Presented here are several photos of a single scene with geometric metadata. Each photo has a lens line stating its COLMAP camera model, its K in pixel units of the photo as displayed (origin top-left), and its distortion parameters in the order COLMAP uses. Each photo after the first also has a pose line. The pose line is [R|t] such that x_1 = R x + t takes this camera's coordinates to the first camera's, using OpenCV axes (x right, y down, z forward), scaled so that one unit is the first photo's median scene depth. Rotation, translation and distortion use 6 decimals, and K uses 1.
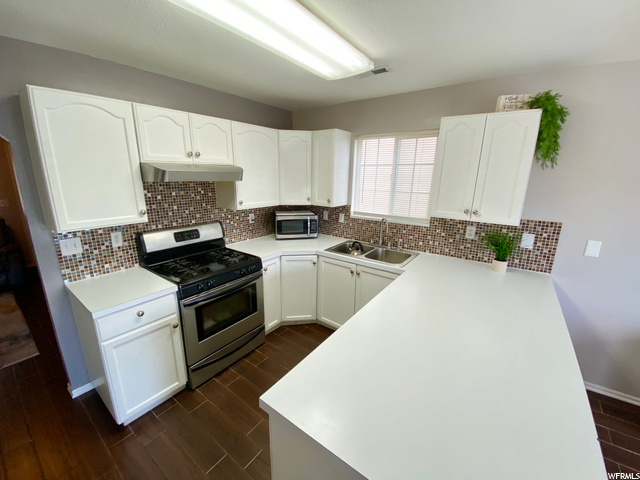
lens RADIAL K [[260.4, 0, 317.5], [0, 260.4, 239.7], [0, 0, 1]] dist [0.004456, -0.013306]
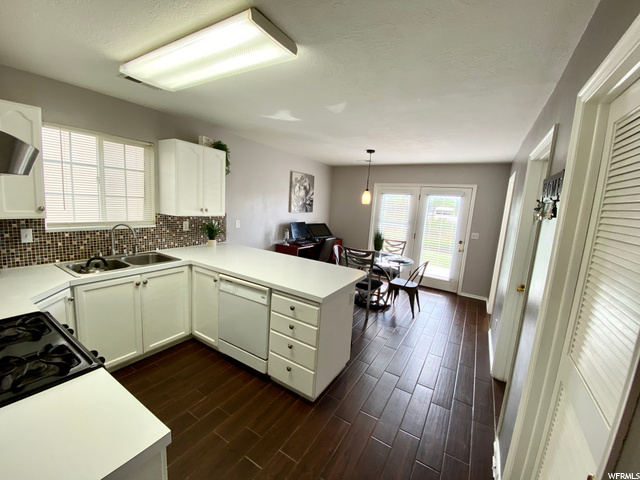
lens RADIAL K [[260.4, 0, 323.4], [0, 260.4, 238.8], [0, 0, 1]] dist [0.004456, -0.013306]
pose [[-0.108447, -0.158676, 0.981357, -0.864401], [0.172078, 0.969281, 0.175739, -0.083262], [-0.979096, 0.187928, -0.077811, 0.434355]]
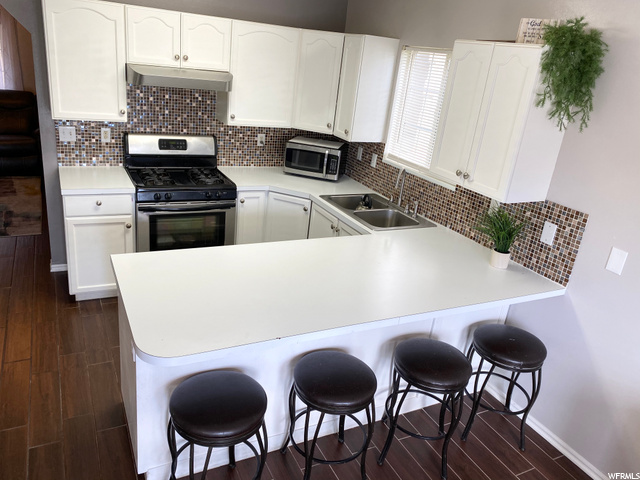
lens RADIAL K [[492.7, 0, 316.5], [0, 492.7, 240.2], [0, 0, 1]] dist [0.030115, -0.043018]
pose [[0.891342, 0.239760, -0.384739, 0.716706], [-0.205975, 0.970225, 0.127430, -0.016733], [0.403836, -0.034337, 0.914187, -0.403665]]
